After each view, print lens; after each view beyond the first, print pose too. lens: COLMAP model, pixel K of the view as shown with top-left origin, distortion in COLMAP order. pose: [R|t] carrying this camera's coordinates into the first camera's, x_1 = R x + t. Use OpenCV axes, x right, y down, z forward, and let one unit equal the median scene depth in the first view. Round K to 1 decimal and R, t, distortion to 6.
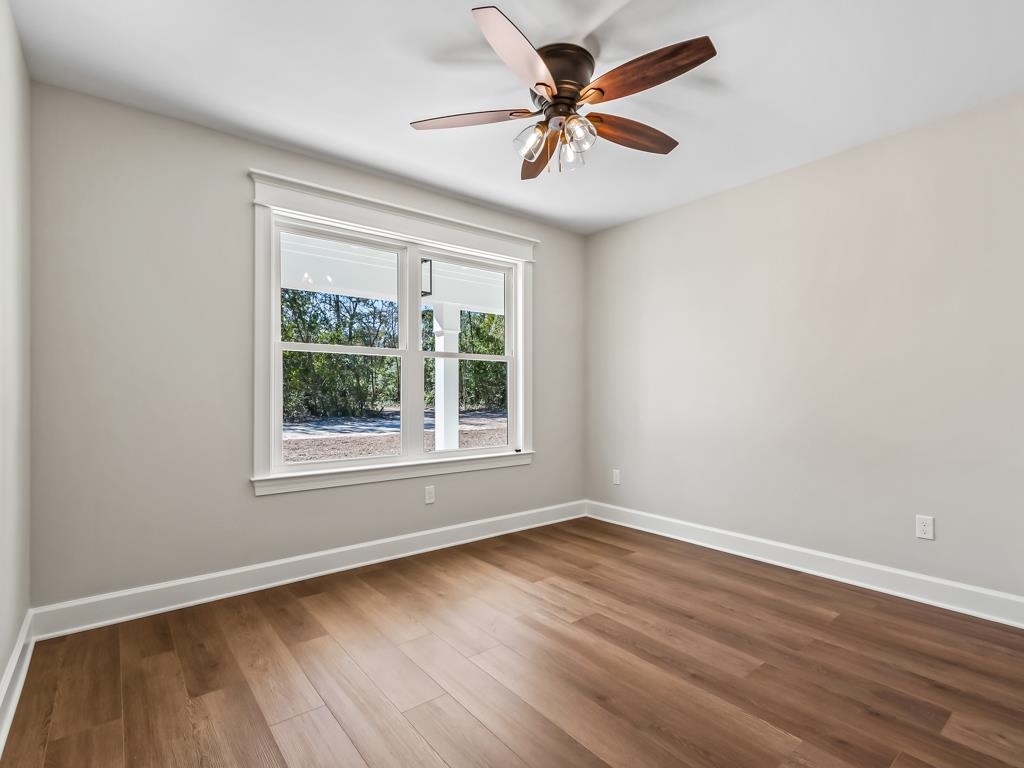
lens RADIAL K [[505.0, 0, 498.0], [0, 505.0, 390.3], [0, 0, 1]] dist [0.004240, 0.001819]
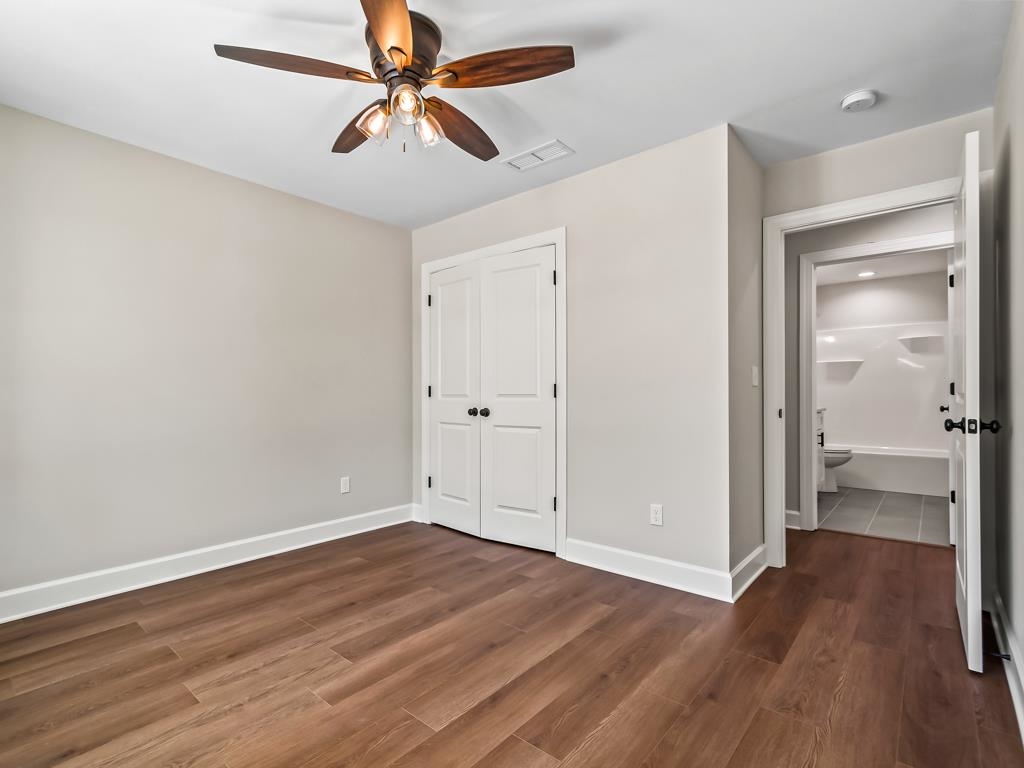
lens RADIAL K [[505.0, 0, 504.2], [0, 505.0, 389.1], [0, 0, 1]] dist [0.004240, 0.001819]
pose [[-0.199316, 0.006836, 0.979911, -0.721329], [0.003733, 0.999974, -0.006217, 0.005107], [-0.979928, 0.002419, -0.199336, 0.890874]]
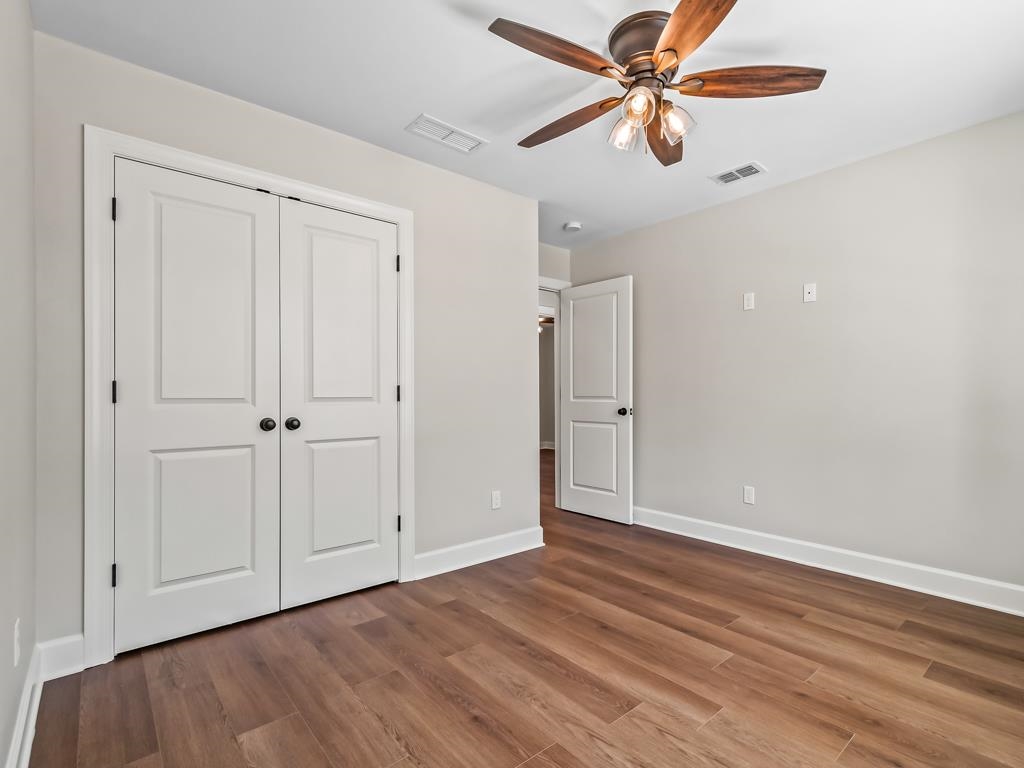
lens RADIAL K [[505.0, 0, 538.9], [0, 505.0, 388.1], [0, 0, 1]] dist [0.004240, 0.001819]
pose [[-0.997475, 0.001288, -0.071010, 0.340652], [0.001973, 0.999952, -0.009571, 0.003579], [0.070995, -0.009687, -0.997430, 1.686601]]
